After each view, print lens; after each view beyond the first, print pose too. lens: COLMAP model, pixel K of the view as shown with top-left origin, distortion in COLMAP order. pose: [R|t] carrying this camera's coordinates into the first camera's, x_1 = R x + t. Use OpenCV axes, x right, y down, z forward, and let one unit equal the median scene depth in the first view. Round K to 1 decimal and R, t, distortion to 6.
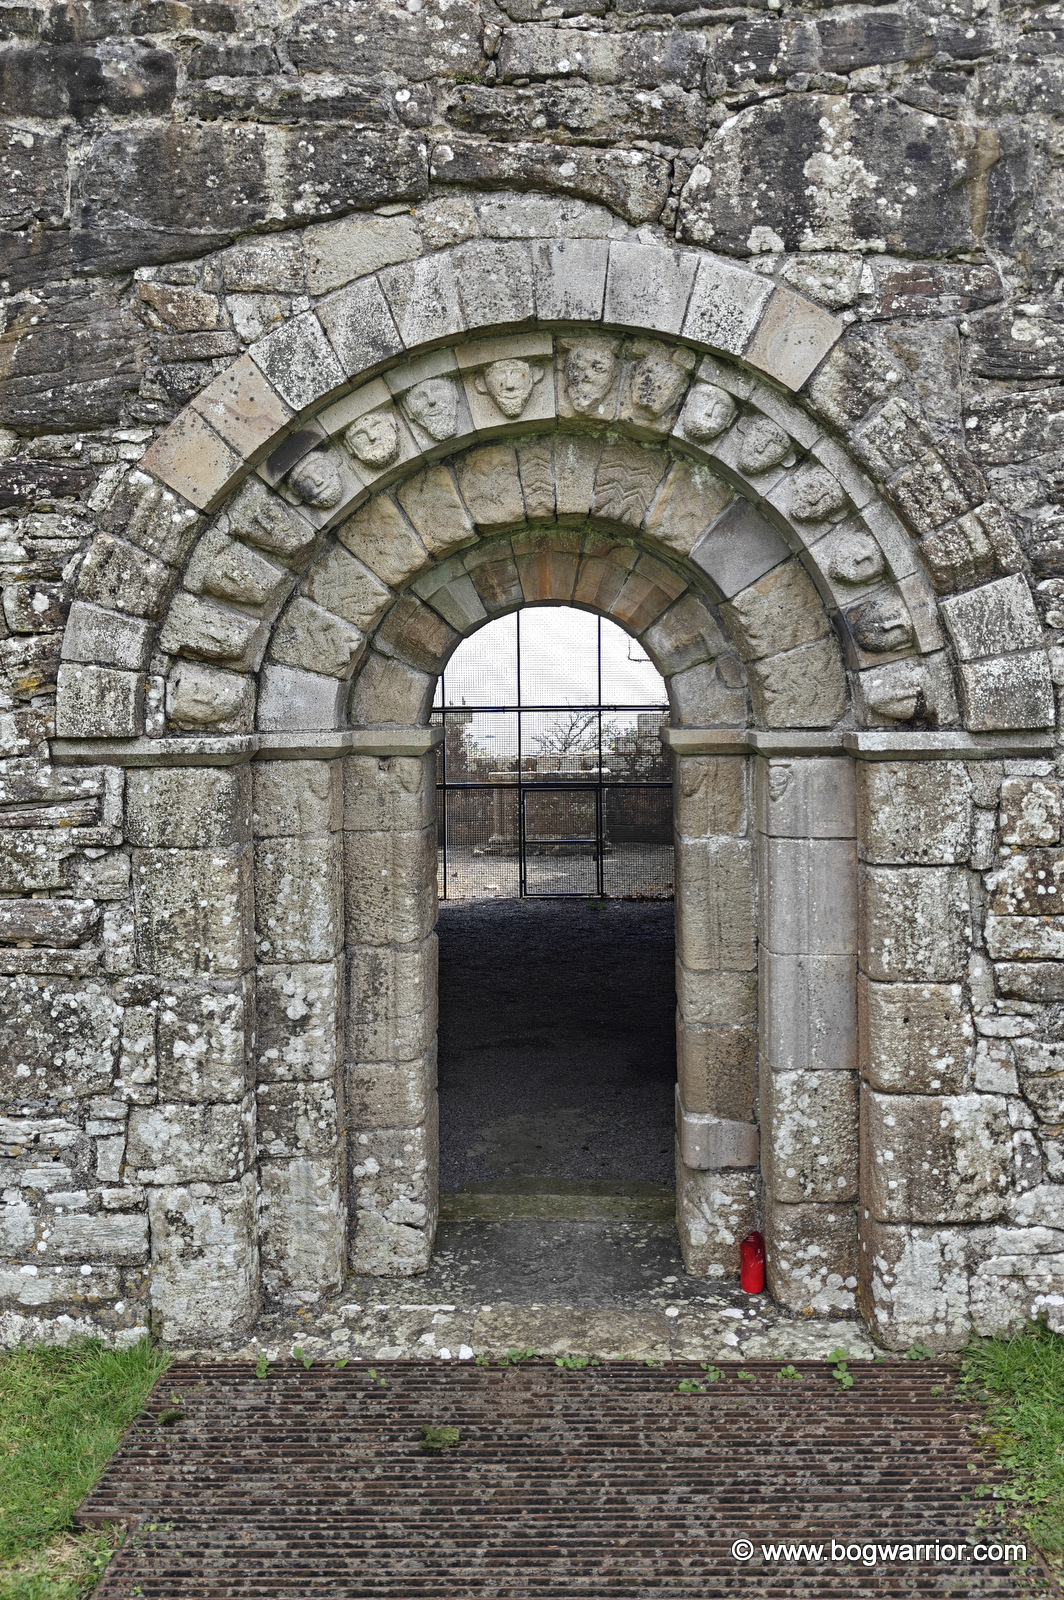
lens RADIAL K [[849.3, 0, 532.0], [0, 849.3, 800.0], [0, 0, 1]] dist [0.002581, 0.000459]
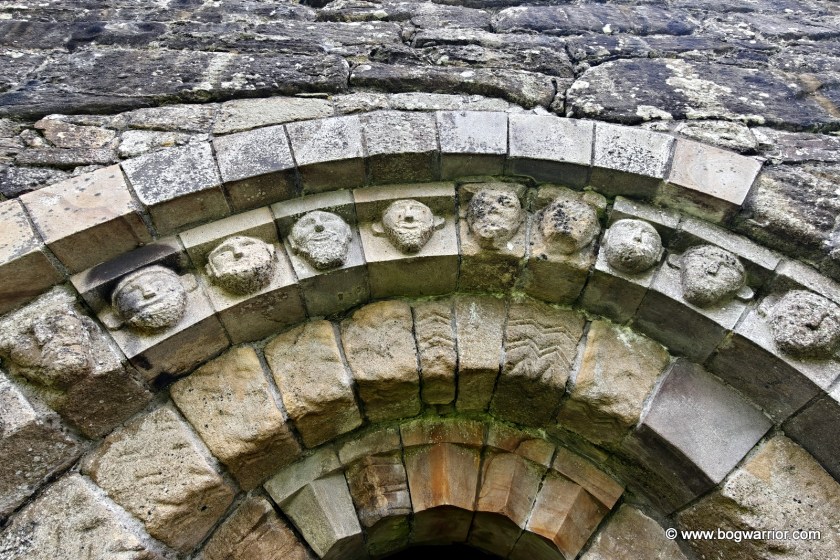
lens RADIAL K [[445.9, 0, 436.9], [0, 445.9, 280.1], [0, 0, 1]] dist [0.002581, 0.000459]
pose [[0.998963, 0.034253, 0.030010, -0.007888], [0.000610, 0.648849, -0.760917, -0.080724], [-0.045536, 0.760146, 0.648155, 0.731520]]
